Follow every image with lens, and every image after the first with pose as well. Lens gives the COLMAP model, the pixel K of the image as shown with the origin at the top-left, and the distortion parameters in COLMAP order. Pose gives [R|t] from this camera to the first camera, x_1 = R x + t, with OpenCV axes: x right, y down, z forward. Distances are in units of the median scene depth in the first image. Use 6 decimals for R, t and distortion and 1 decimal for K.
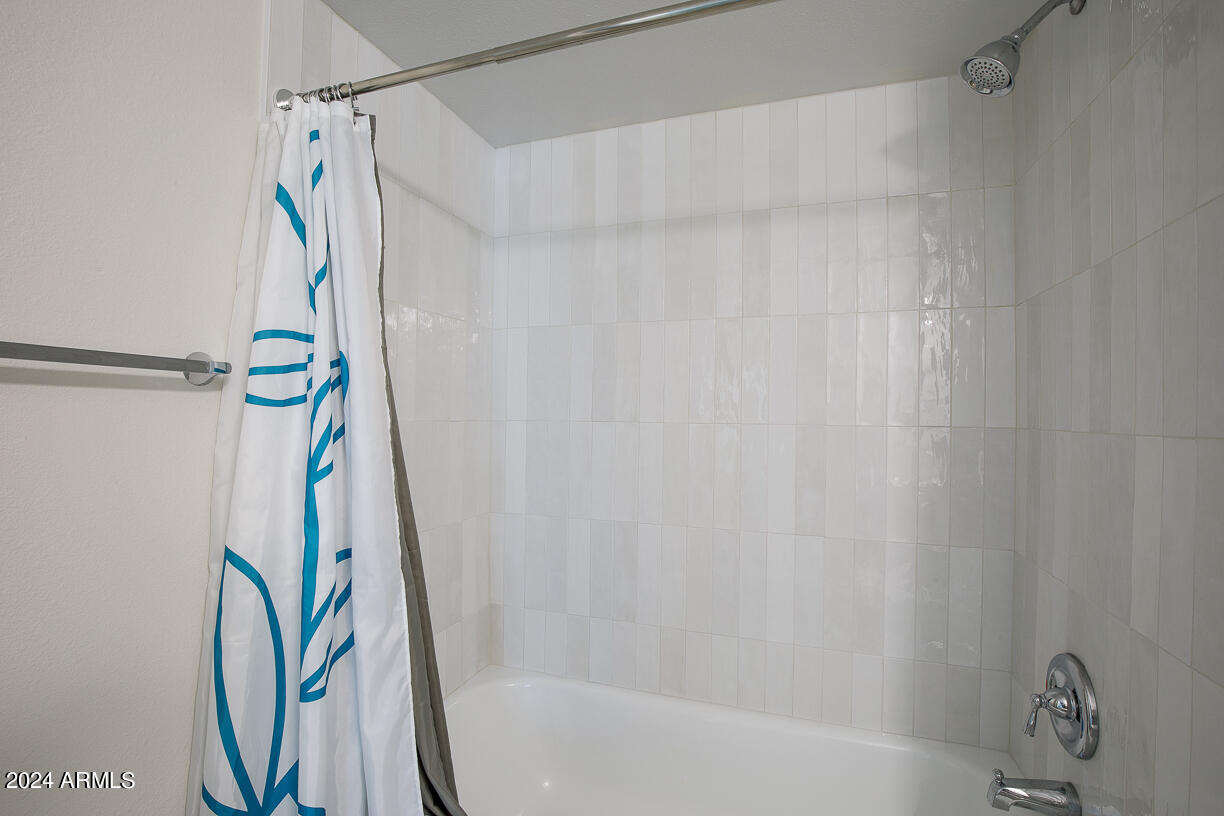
lens RADIAL K [[572.6, 0, 612.0], [0, 572.6, 408.0], [0, 0, 1]] dist [-0.026411, 0.001332]
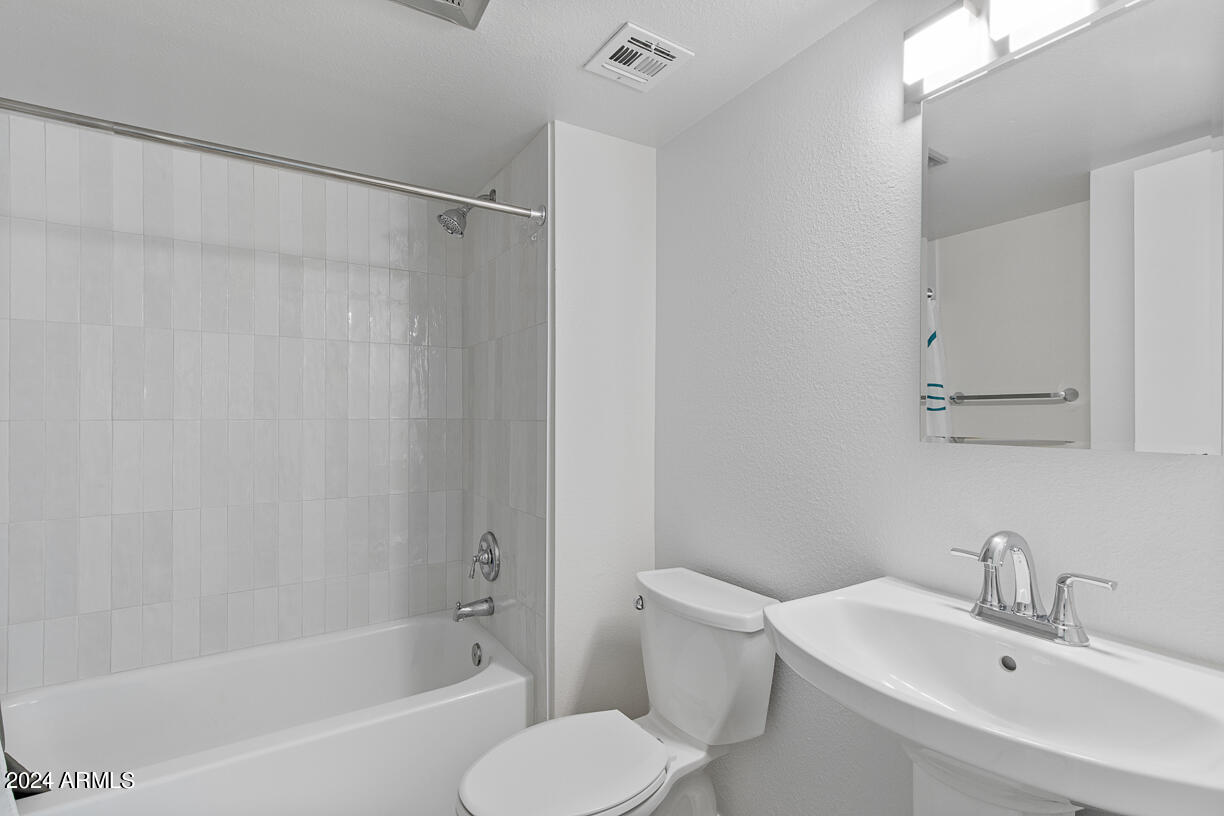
lens RADIAL K [[562.3, 0, 615.4], [0, 562.3, 411.8], [0, 0, 1]] dist [0.003864, 0.000231]
pose [[0.627711, -0.007572, 0.778410, -0.314291], [0.000939, 0.999959, 0.008969, -0.001079], [-0.778446, -0.004899, 0.627692, -0.421441]]
